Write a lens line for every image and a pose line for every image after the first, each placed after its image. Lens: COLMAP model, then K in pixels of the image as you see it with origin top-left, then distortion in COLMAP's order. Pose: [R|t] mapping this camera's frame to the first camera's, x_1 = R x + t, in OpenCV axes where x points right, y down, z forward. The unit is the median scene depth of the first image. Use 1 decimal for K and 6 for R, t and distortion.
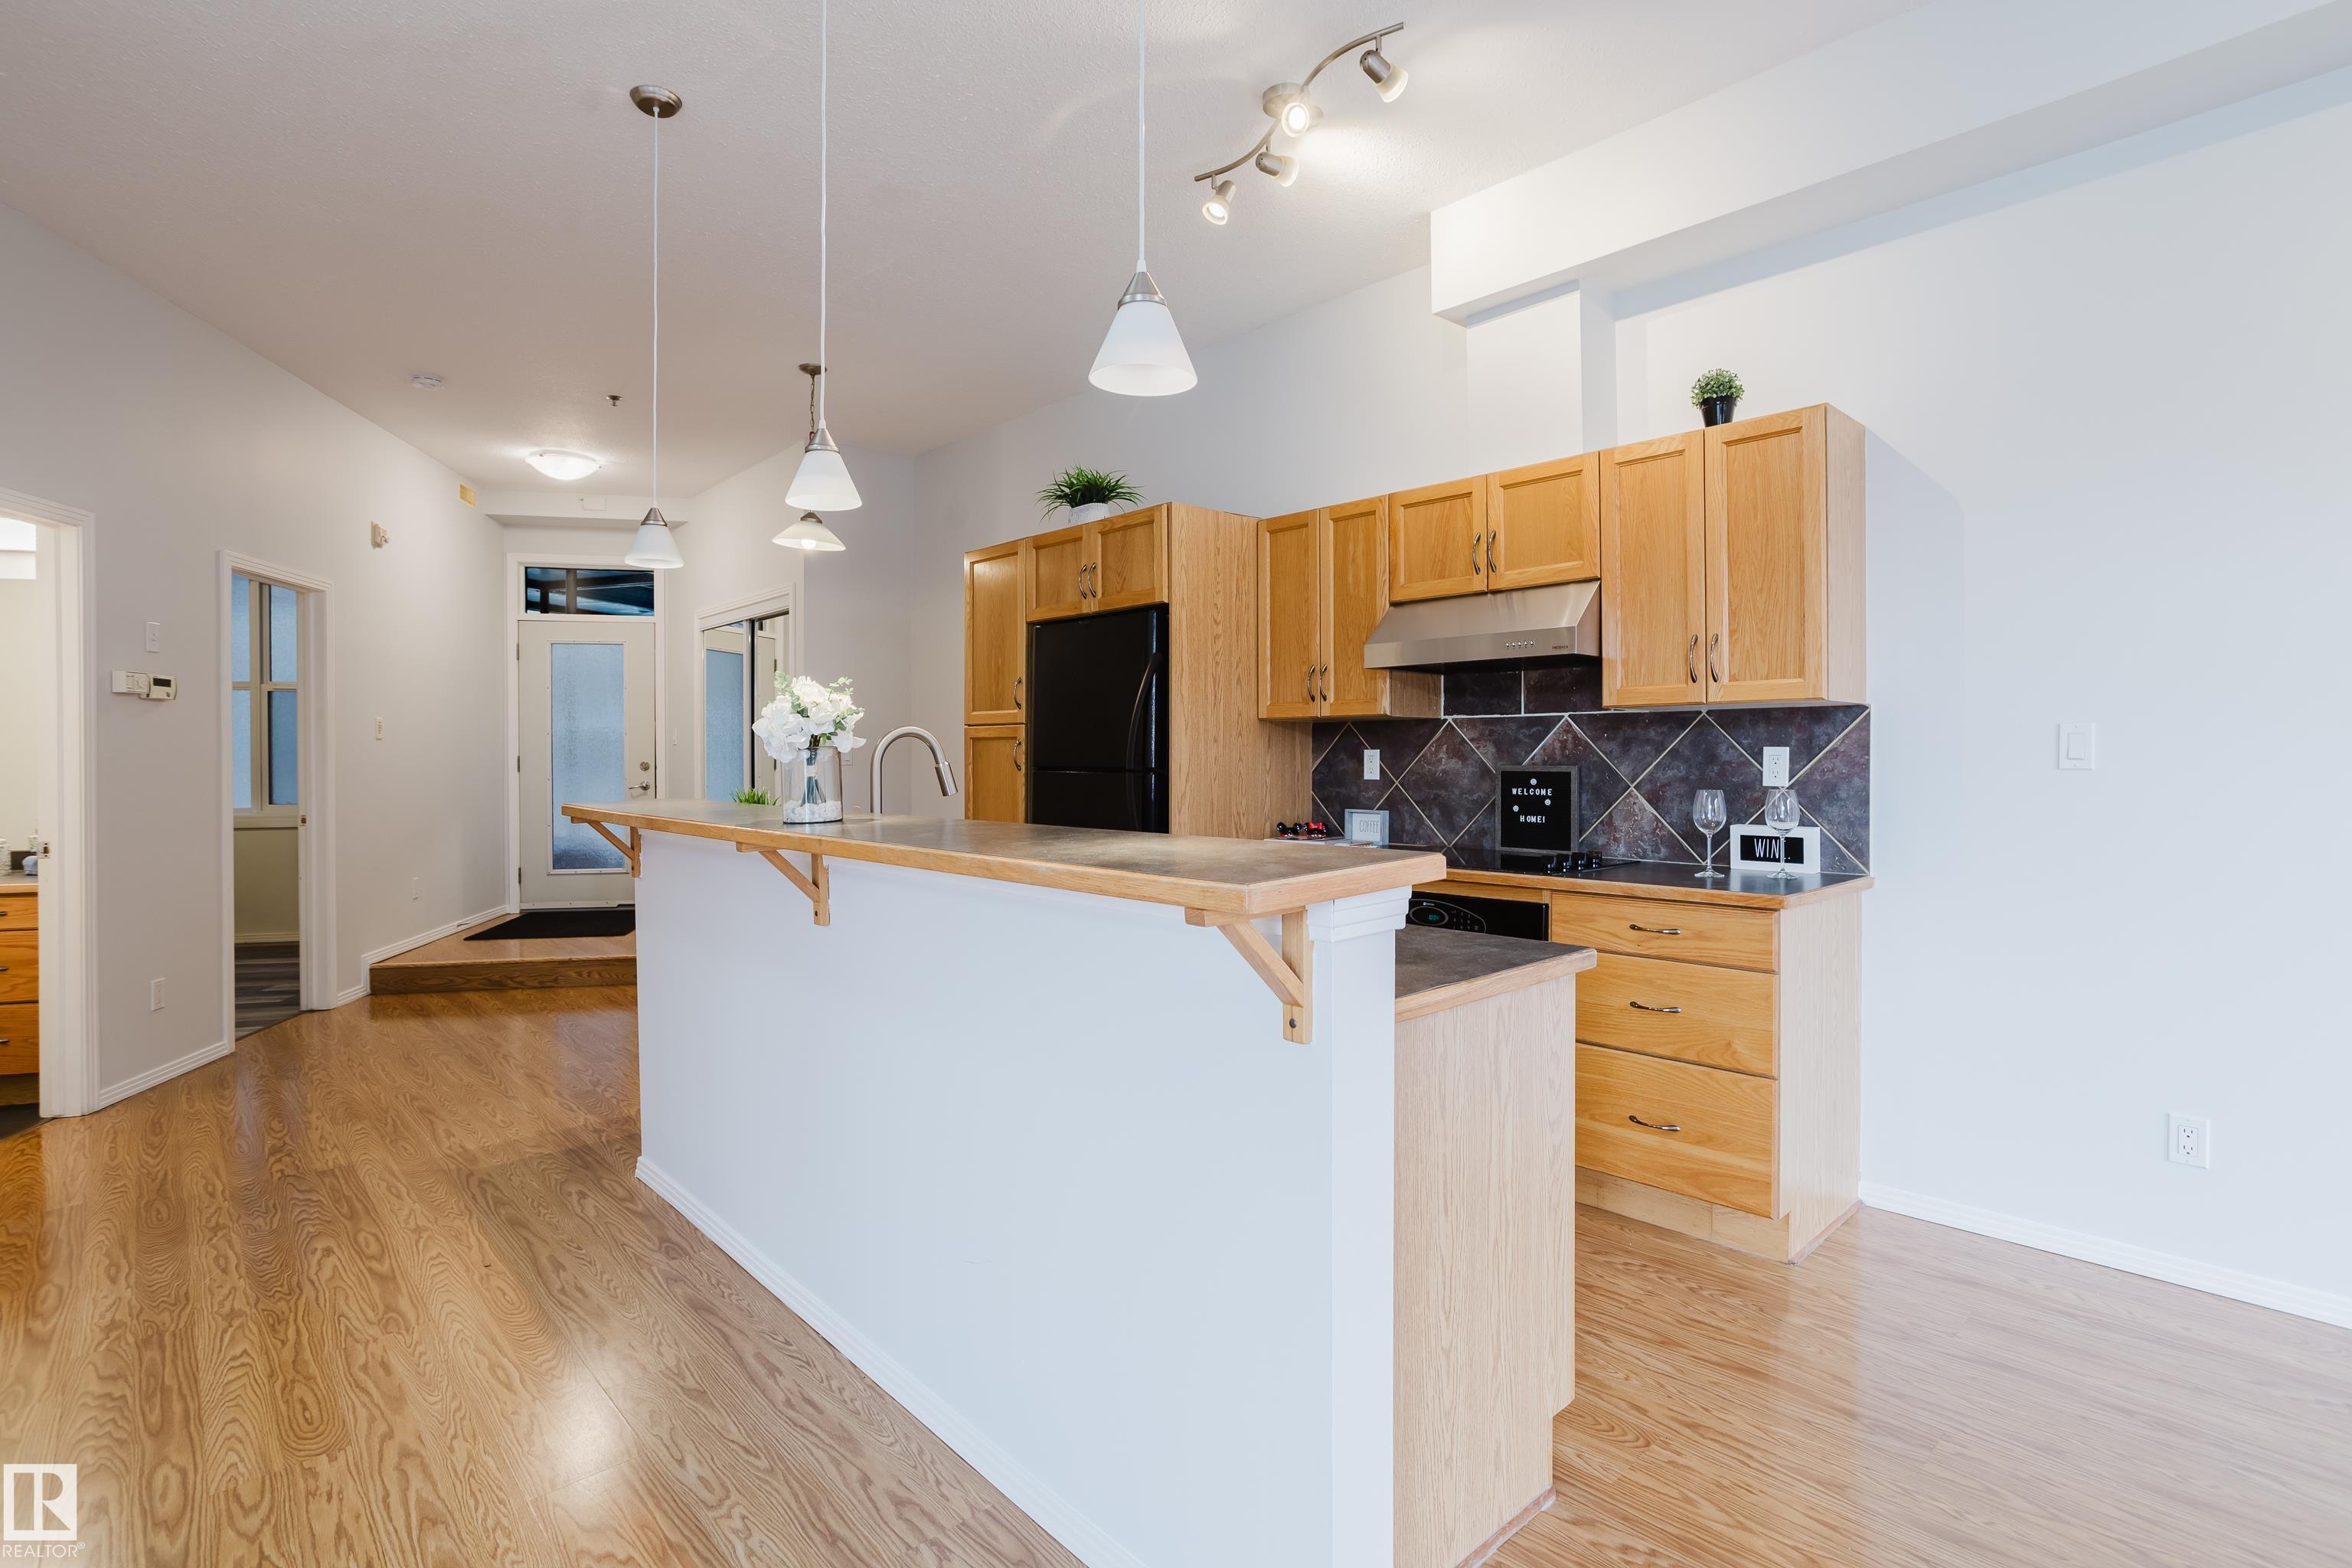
lens RADIAL K [[1135.9, 0, 1159.1], [0, 1135.9, 758.7], [0, 0, 1]] dist [-0.010384, 0.001318]
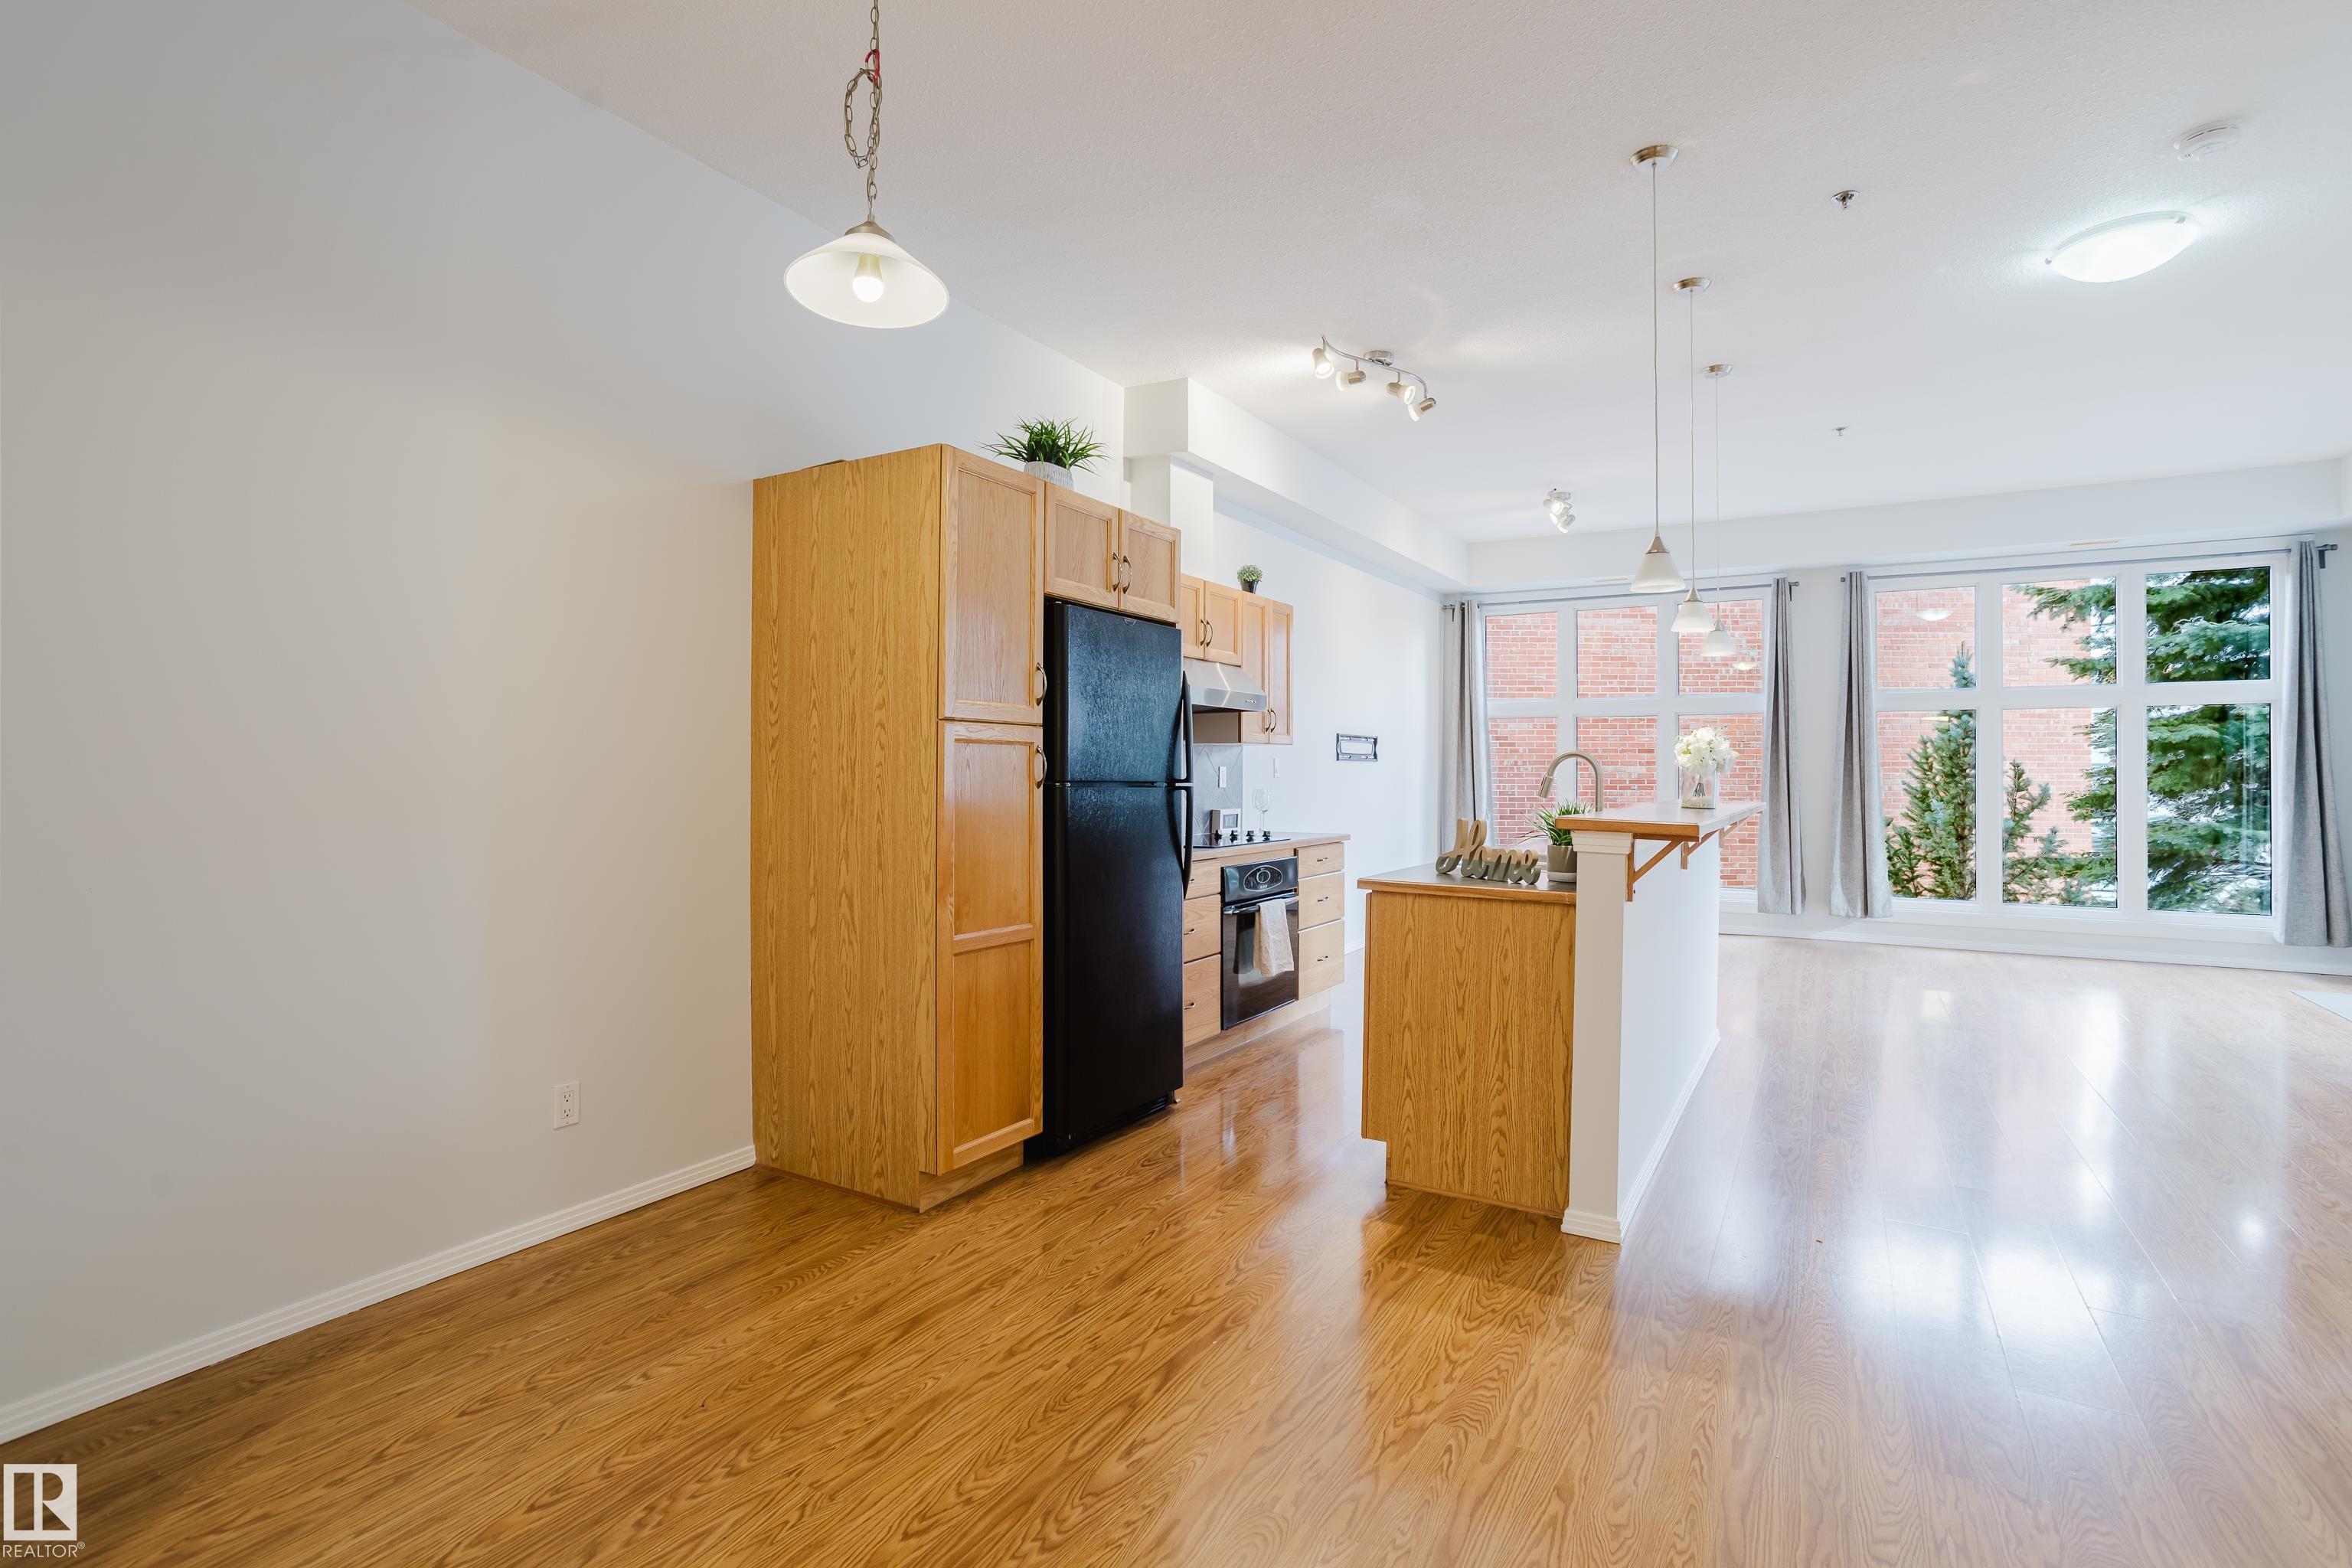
lens RADIAL K [[1144.7, 0, 1181.8], [0, 1144.7, 763.7], [0, 0, 1]] dist [-0.050416, 0.028724]
pose [[-0.307625, 0.006158, 0.951488, -1.061742], [-0.002690, 0.999969, -0.007341, -0.000696], [-0.951504, -0.004818, -0.307599, 1.417924]]
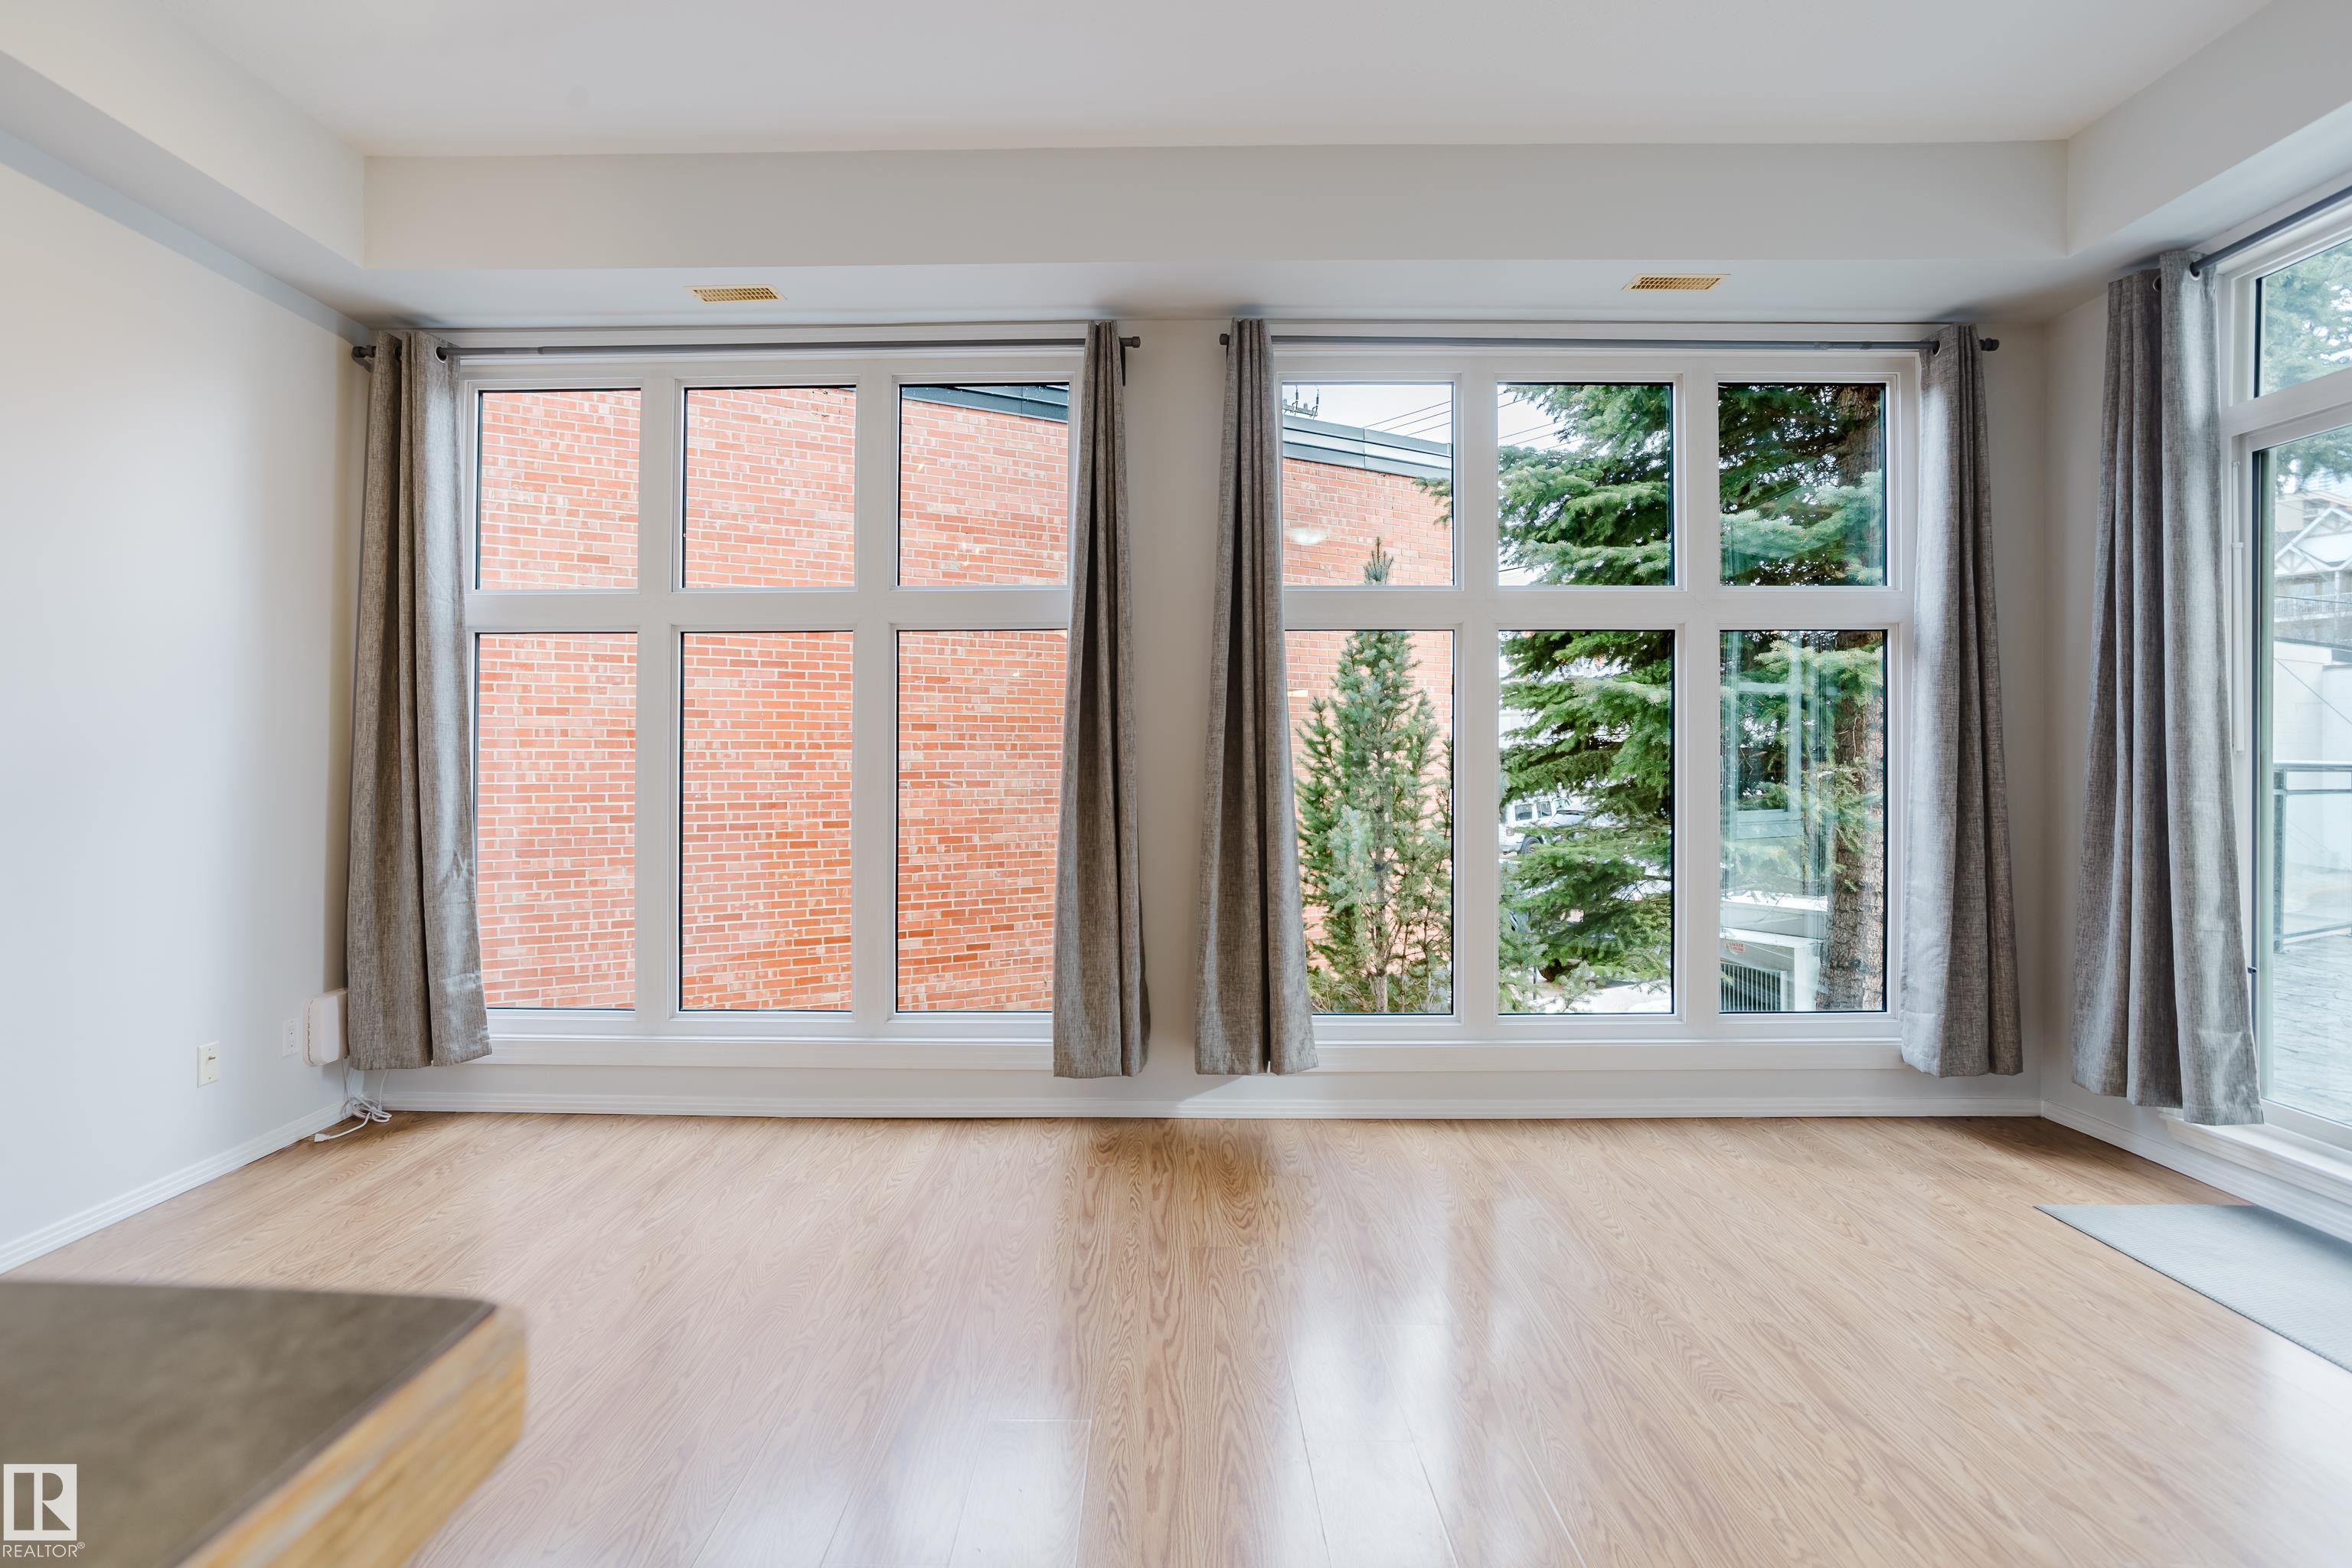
lens RADIAL K [[1135.9, 0, 1159.1], [0, 1135.9, 758.7], [0, 0, 1]] dist [-0.010384, 0.001318]
pose [[-0.737807, 0.003117, 0.675004, -0.053544], [0.000719, 0.999992, -0.003833, 0.000966], [-0.675011, -0.002343, -0.737804, 0.351128]]
